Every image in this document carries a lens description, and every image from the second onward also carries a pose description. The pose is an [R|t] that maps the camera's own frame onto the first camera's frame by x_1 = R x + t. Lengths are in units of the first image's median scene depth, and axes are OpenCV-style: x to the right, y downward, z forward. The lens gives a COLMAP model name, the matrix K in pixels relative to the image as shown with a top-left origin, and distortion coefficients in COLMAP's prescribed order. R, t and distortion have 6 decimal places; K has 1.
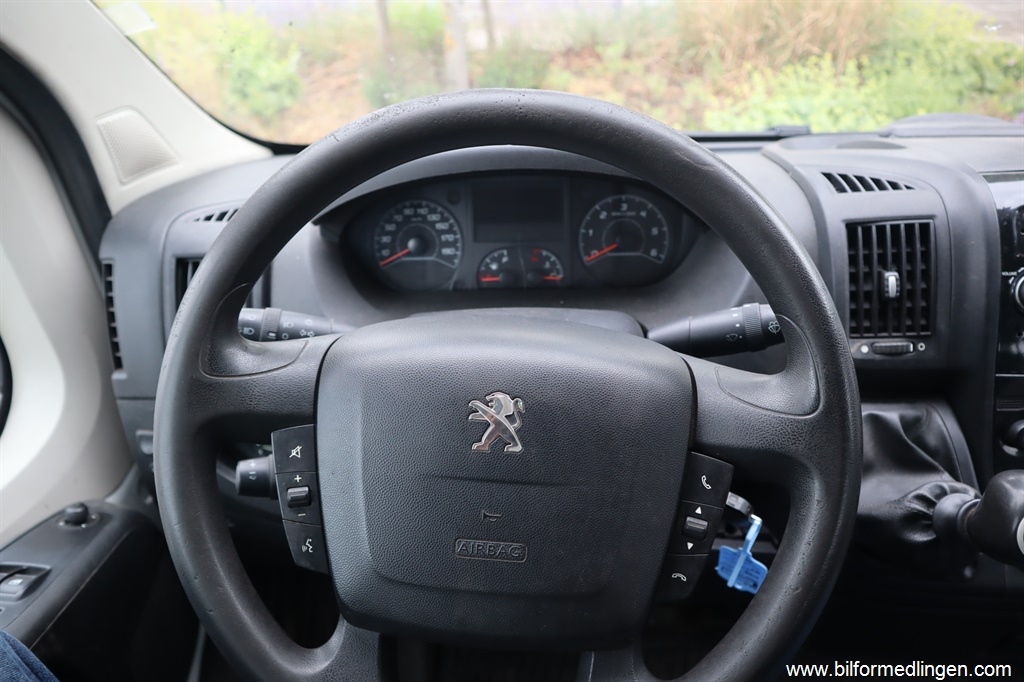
lens RADIAL K [[703.5, 0, 509.3], [0, 703.5, 340.8], [0, 0, 1]] dist [-0.116520, 0.067675]
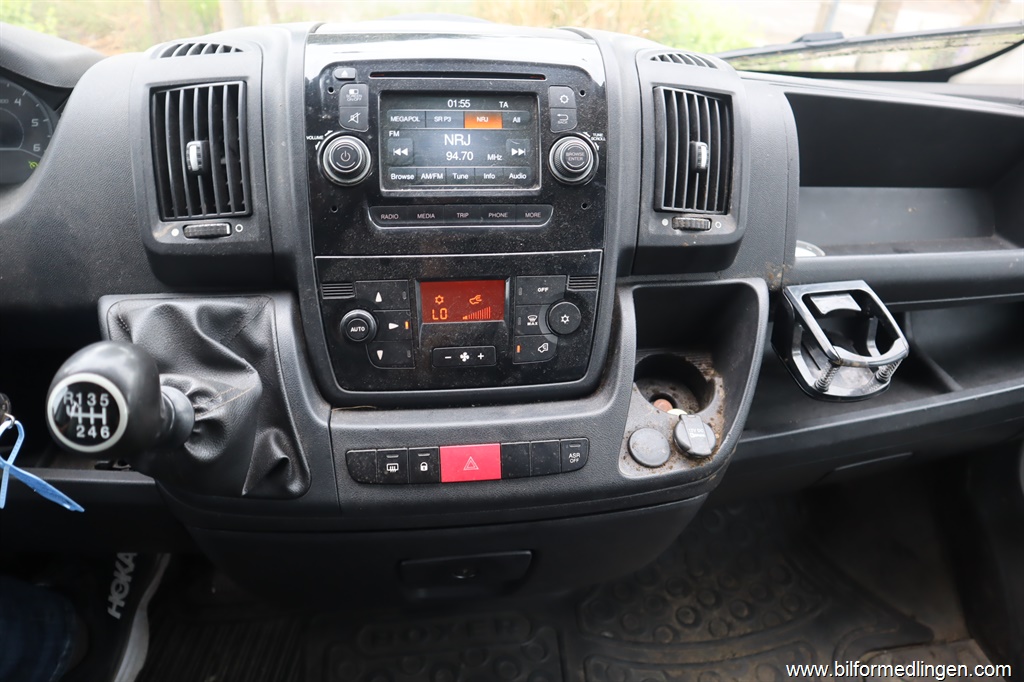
lens RADIAL K [[703.5, 0, 517.3], [0, 703.5, 328.9], [0, 0, 1]] dist [-0.116520, 0.067675]
pose [[0.979773, -0.018090, 0.199293, 0.774420], [0.021712, 0.999636, -0.016003, 0.157978], [-0.198931, 0.020006, 0.979809, 0.075464]]
